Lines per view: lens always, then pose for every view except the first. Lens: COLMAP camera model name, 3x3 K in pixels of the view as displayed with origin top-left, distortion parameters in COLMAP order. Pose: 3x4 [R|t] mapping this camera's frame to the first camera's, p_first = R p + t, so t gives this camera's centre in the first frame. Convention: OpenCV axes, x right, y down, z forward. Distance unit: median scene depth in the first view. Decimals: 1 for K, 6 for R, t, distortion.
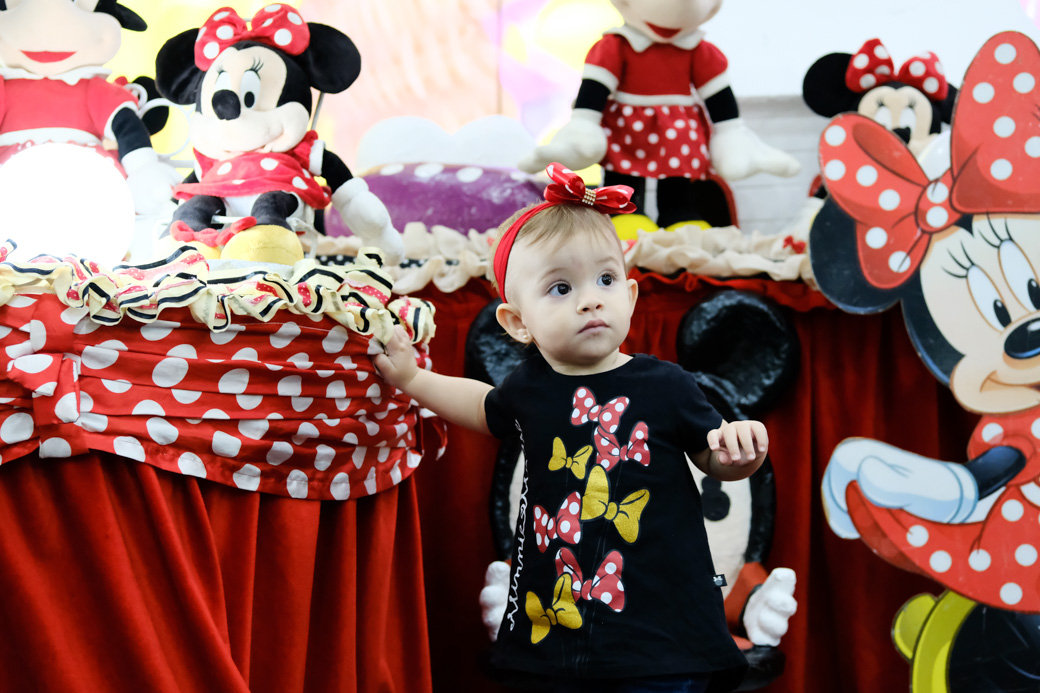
lens RADIAL K [[2215.1, 0, 519.2], [0, 2215.1, 347.4], [0, 0, 1]] dist [-0.075982, 0.000000]
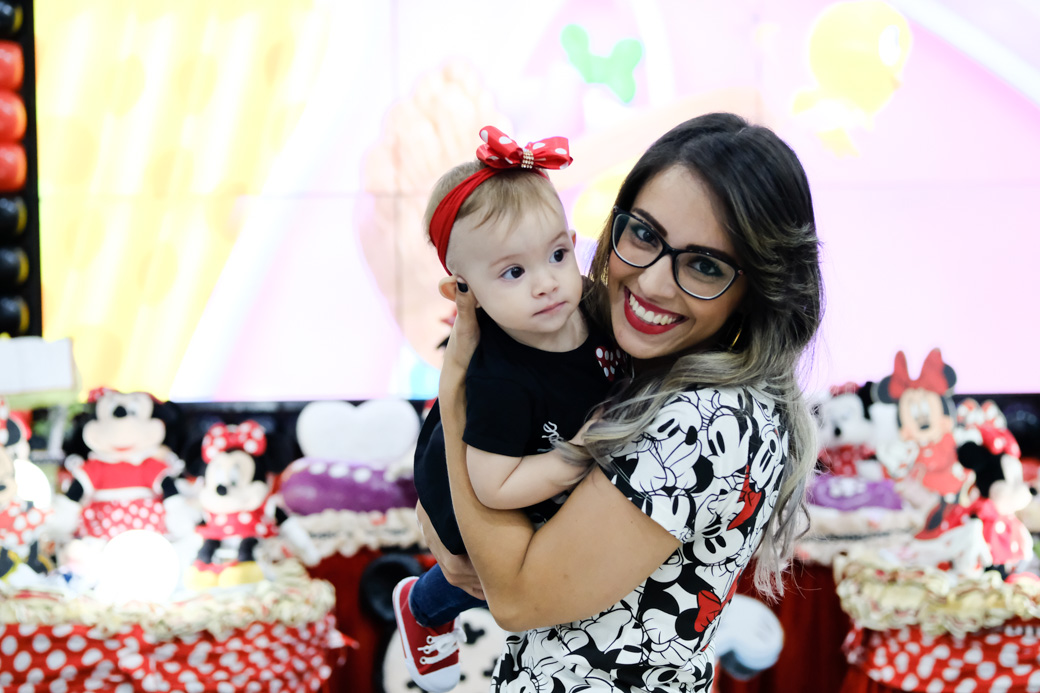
lens RADIAL K [[2215.1, 0, 520.9], [0, 2215.1, 351.3], [0, 0, 1]] dist [-0.075982, 0.000000]
pose [[0.999857, -0.007872, 0.014958, 0.103962], [0.007469, 0.999614, 0.026755, -0.305209], [-0.015163, -0.026640, 0.999530, -0.964330]]
